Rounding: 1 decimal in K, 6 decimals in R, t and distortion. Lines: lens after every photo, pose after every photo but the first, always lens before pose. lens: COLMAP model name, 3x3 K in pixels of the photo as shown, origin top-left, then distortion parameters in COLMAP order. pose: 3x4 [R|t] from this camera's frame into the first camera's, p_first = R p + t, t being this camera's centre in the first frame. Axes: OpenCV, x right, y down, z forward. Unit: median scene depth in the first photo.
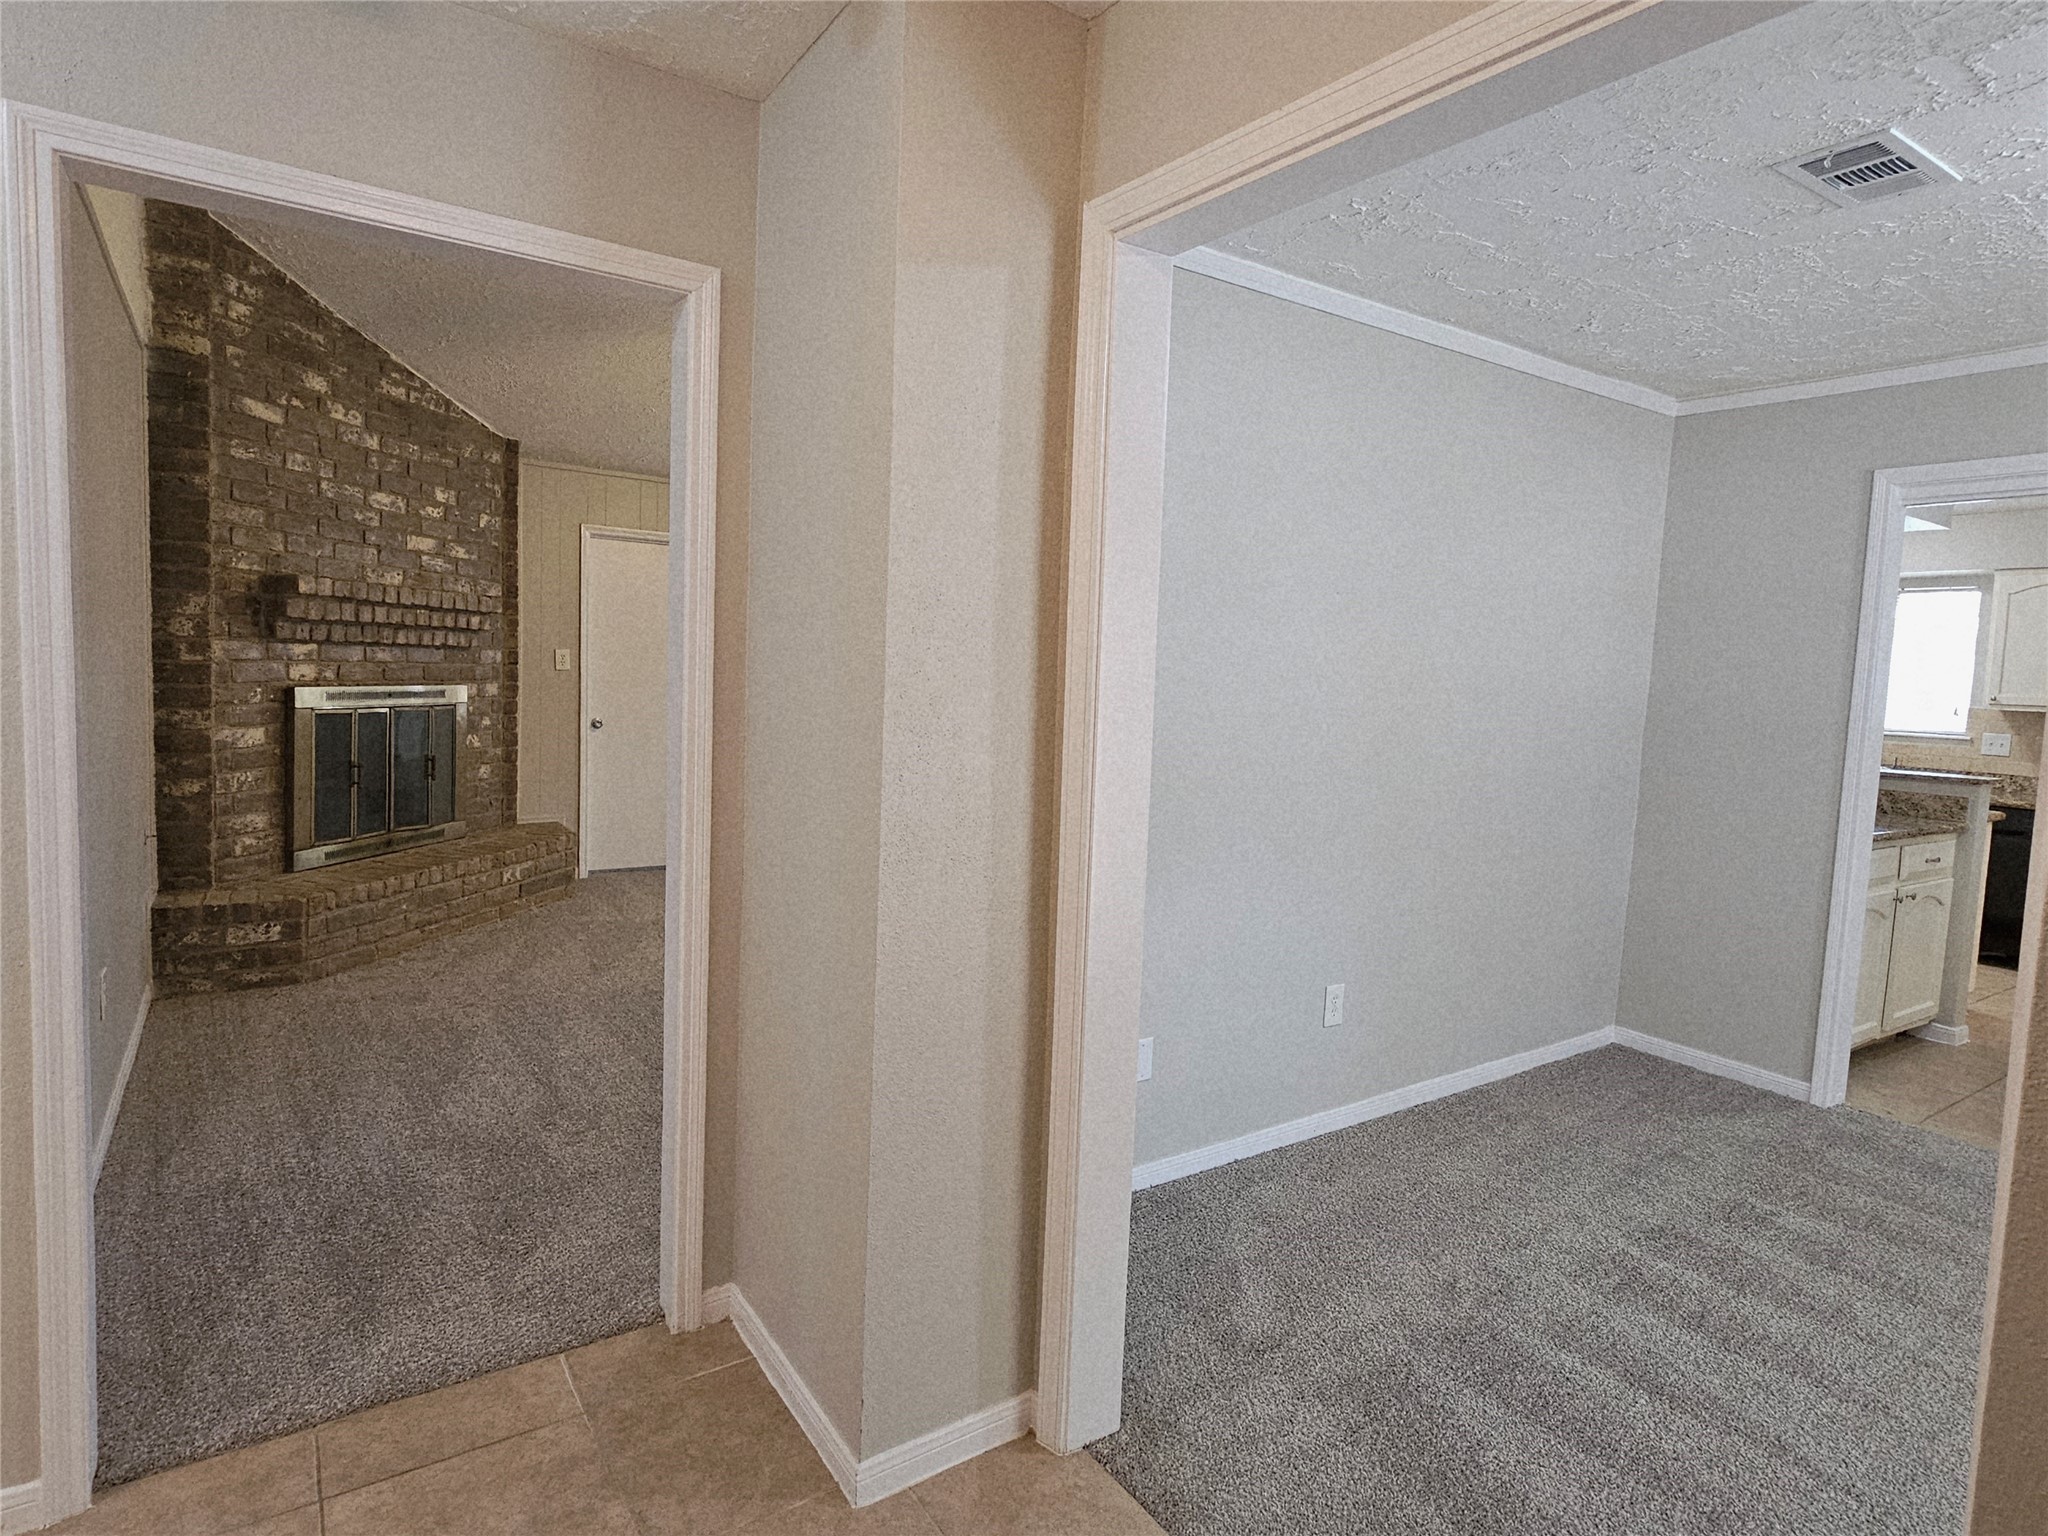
lens RADIAL K [[1105.8, 0, 1034.7], [0, 1105.8, 749.9], [0, 0, 1]] dist [0.003084, -0.002319]
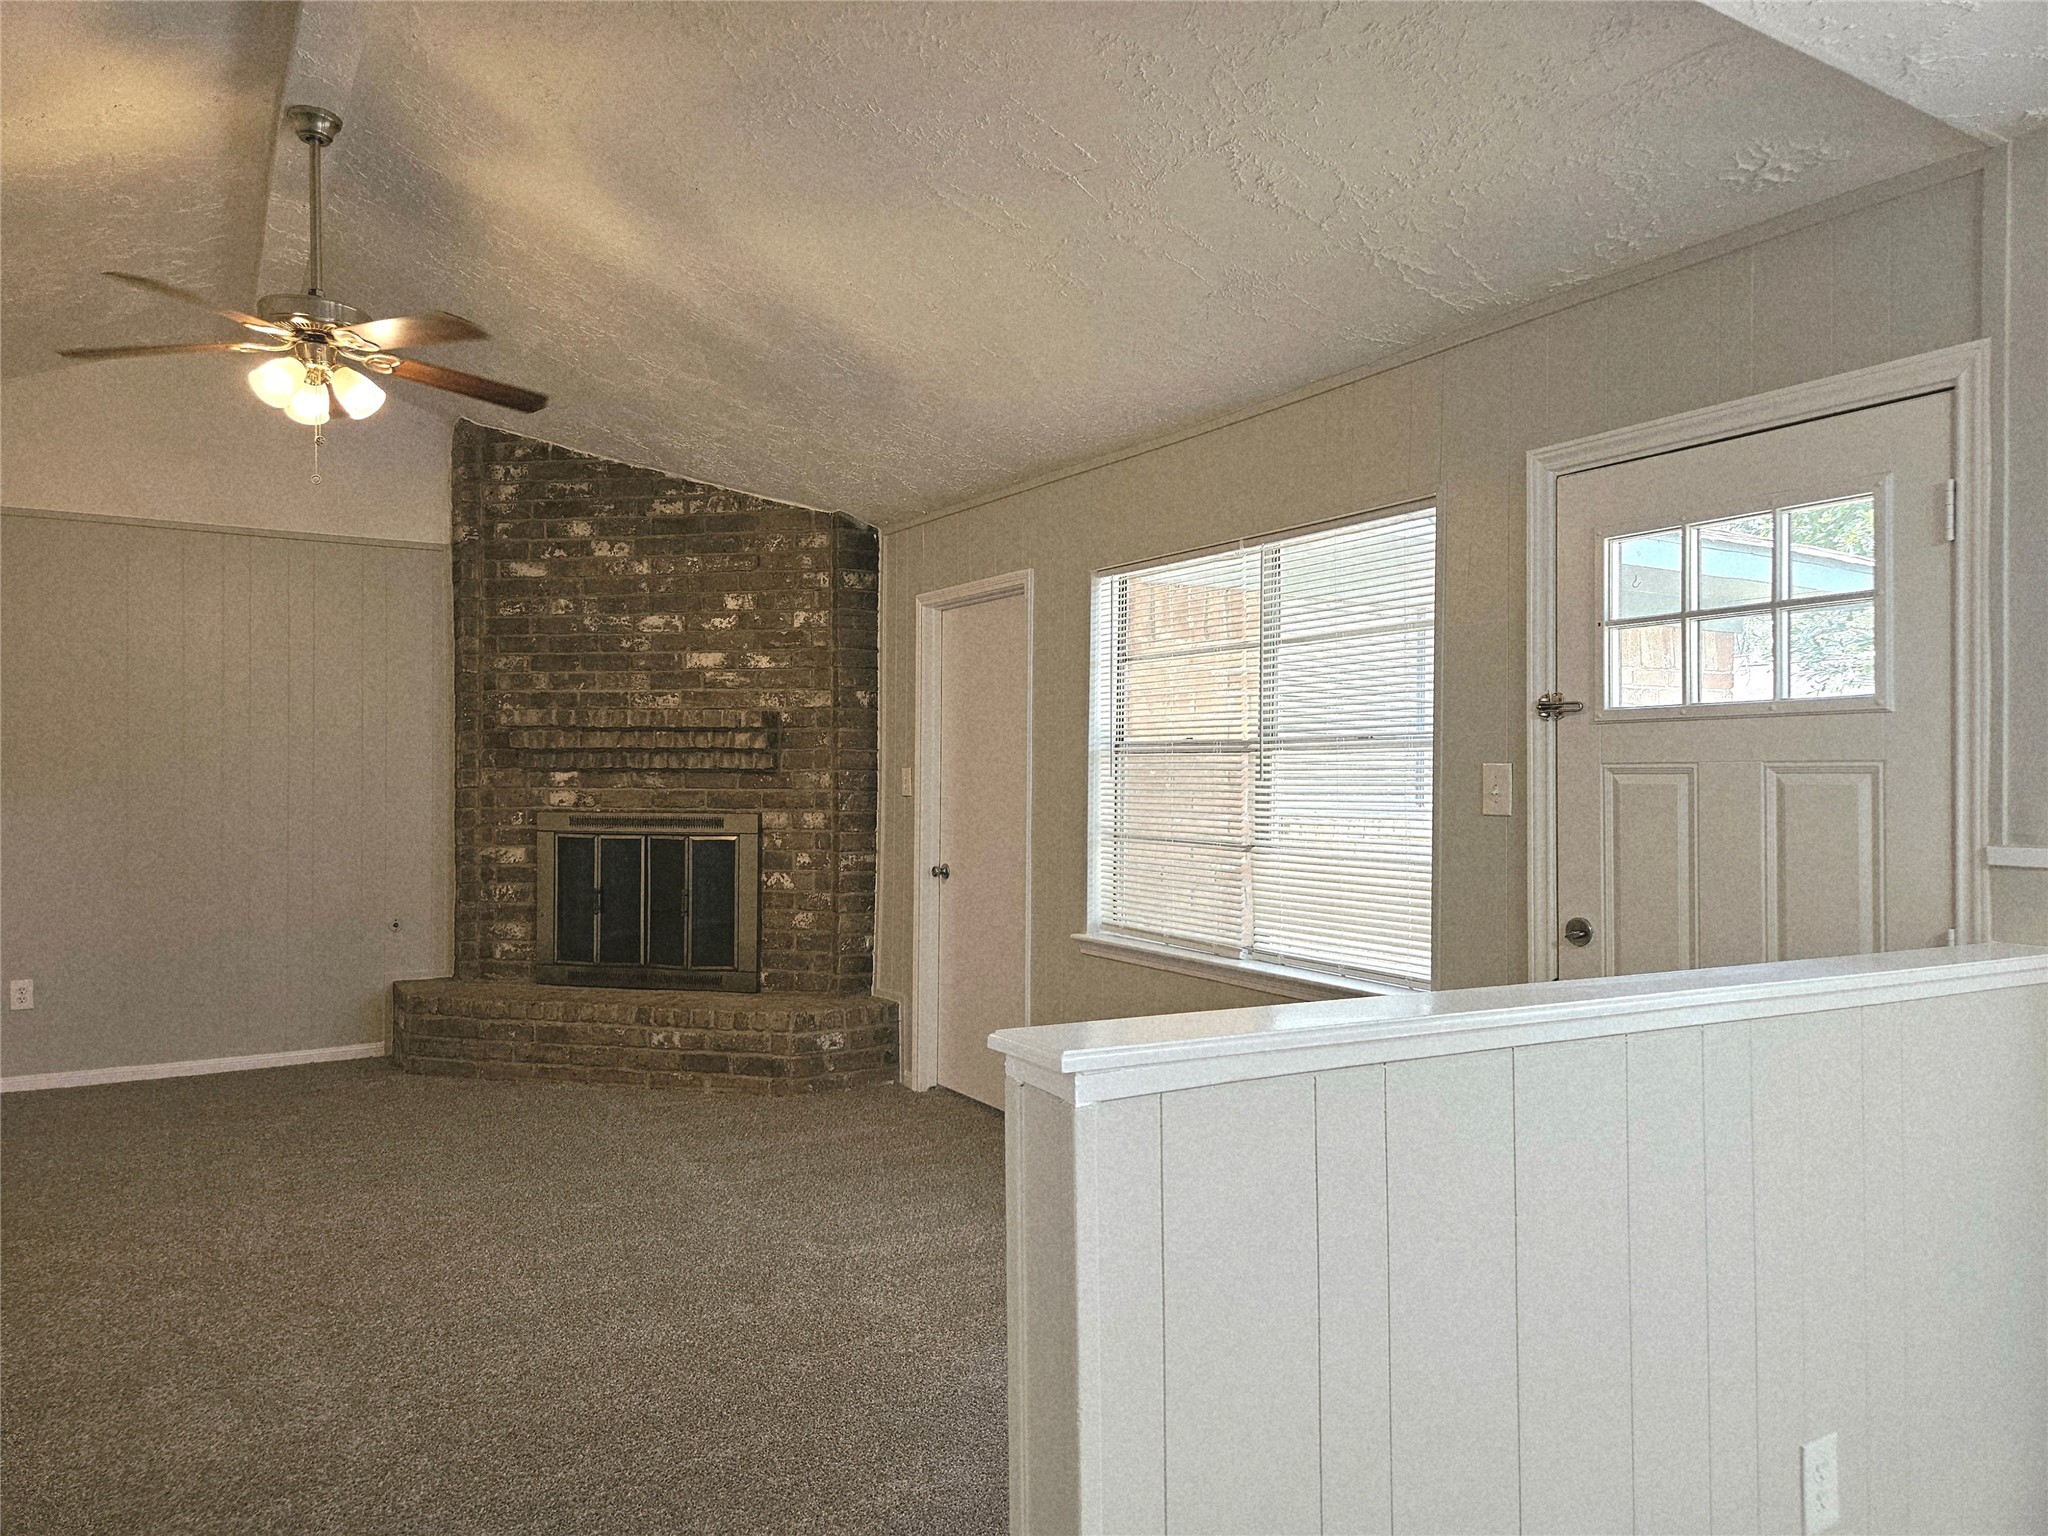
lens RADIAL K [[1371.1, 0, 1016.6], [0, 1371.1, 759.8], [0, 0, 1]] dist [0.062709, -0.048921]
pose [[-0.054056, -0.047673, -0.997399, 0.600719], [-0.078473, 0.995973, -0.043352, -0.077291], [0.995450, 0.075925, -0.057580, 1.395332]]
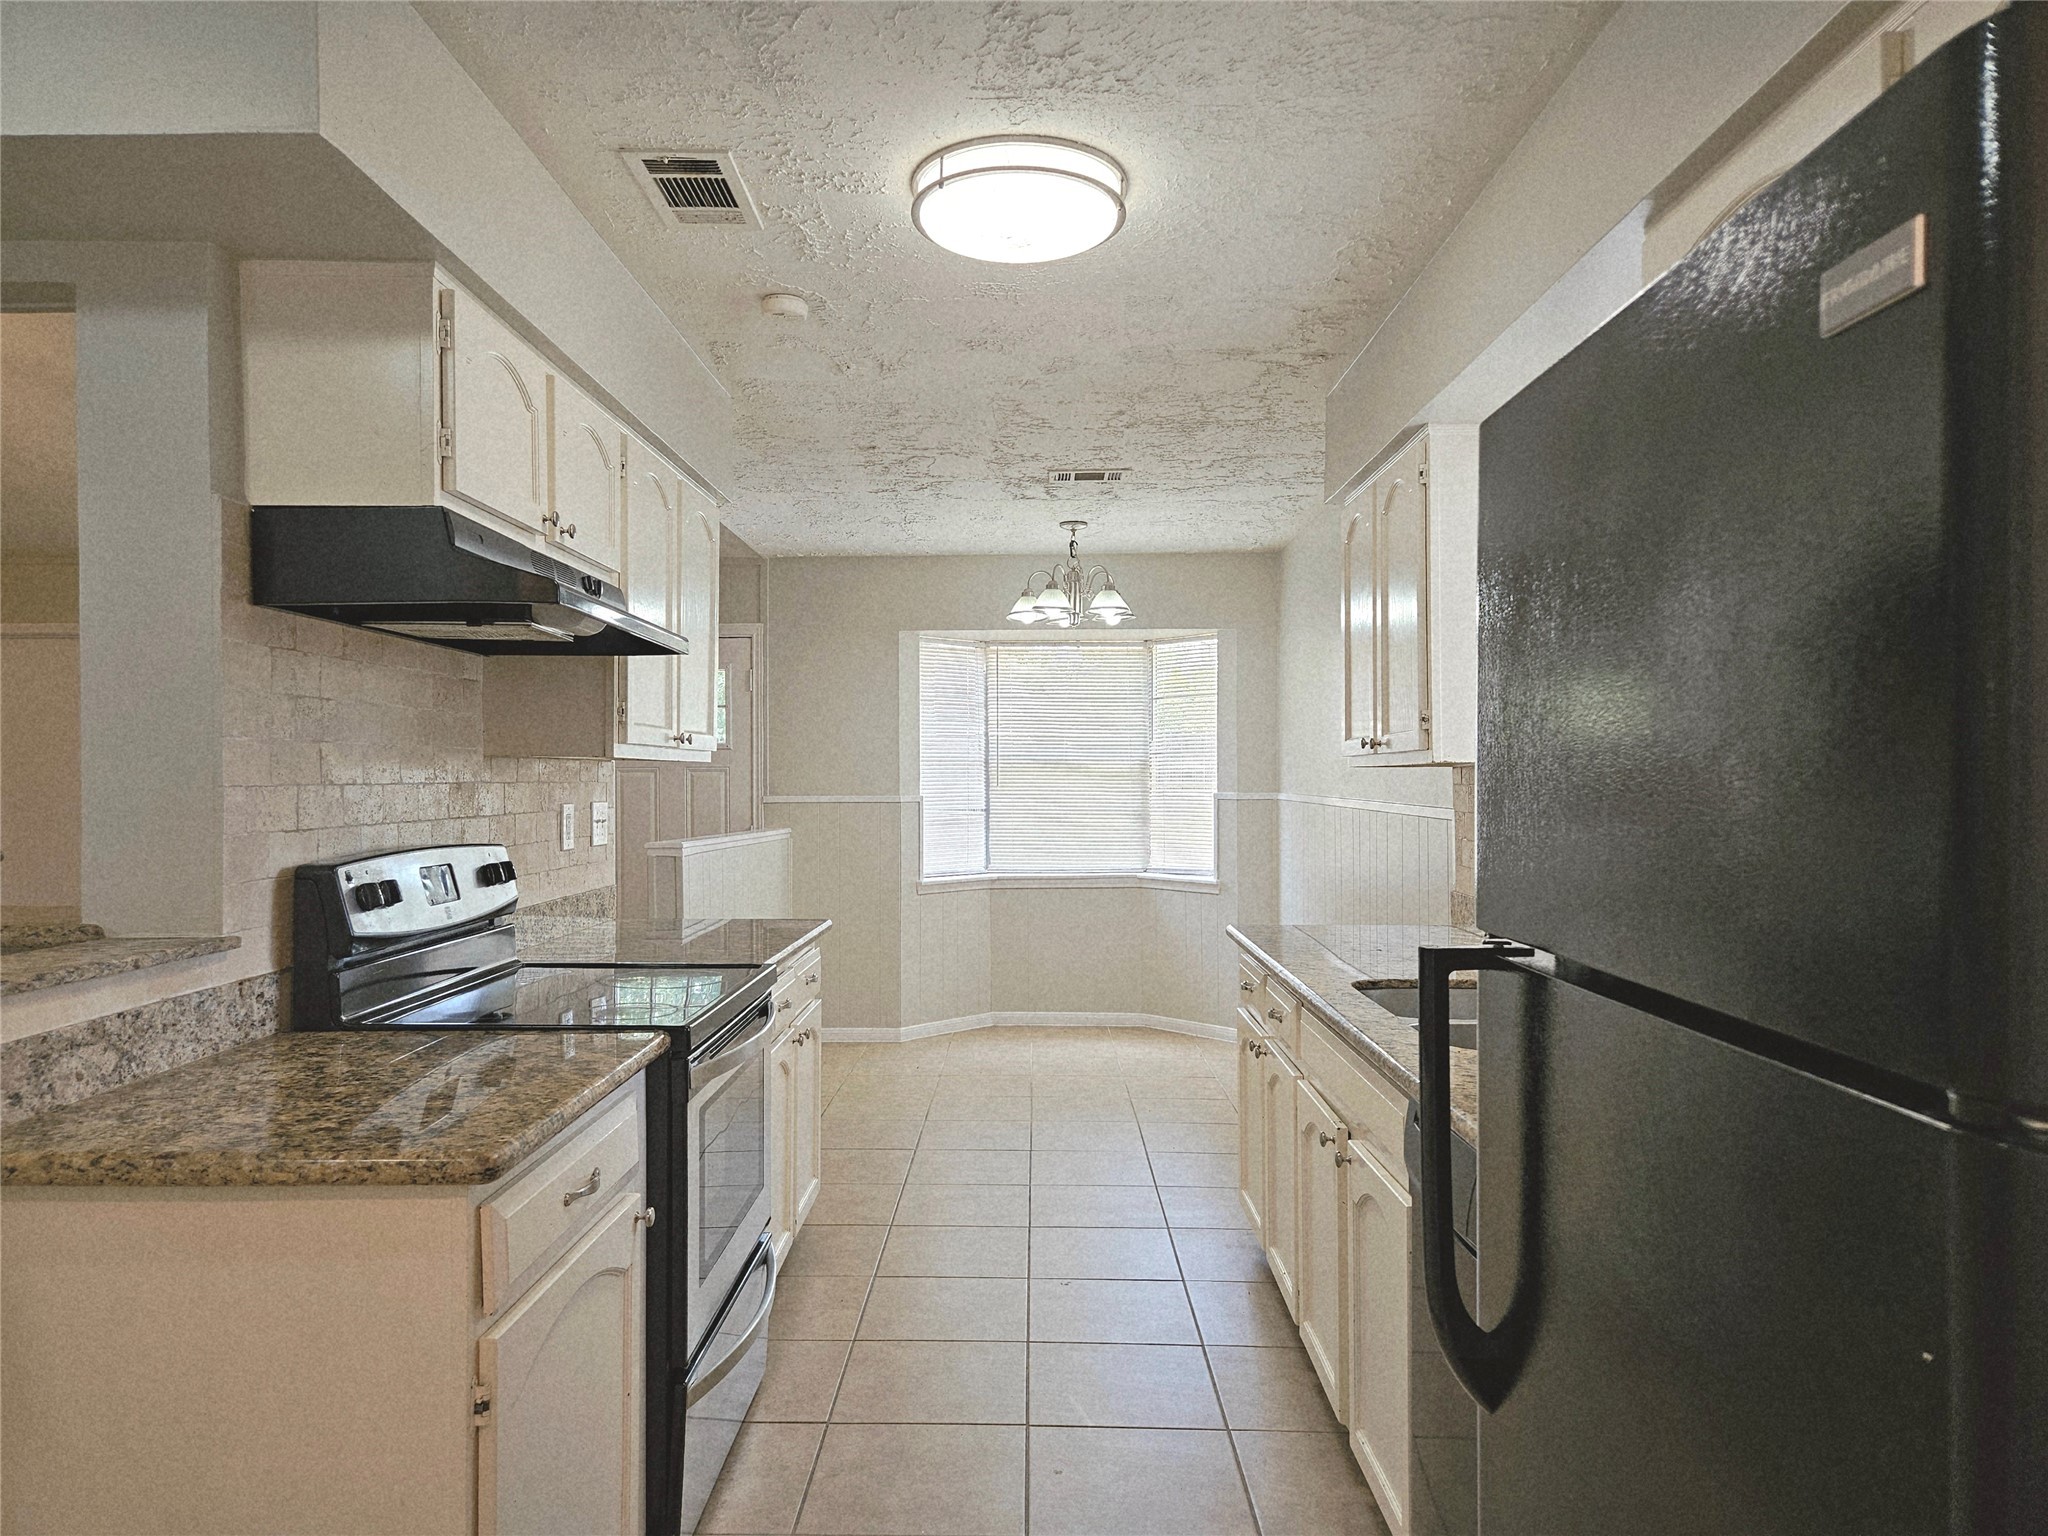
lens RADIAL K [[1371.1, 0, 1002.2], [0, 1371.1, 780.0], [0, 0, 1]] dist [0.062709, -0.048921]
pose [[0.811774, -0.041338, -0.582507, 1.088222], [-0.008389, 0.996563, -0.082414, -0.001584], [0.583911, 0.071788, 0.808637, 0.746418]]
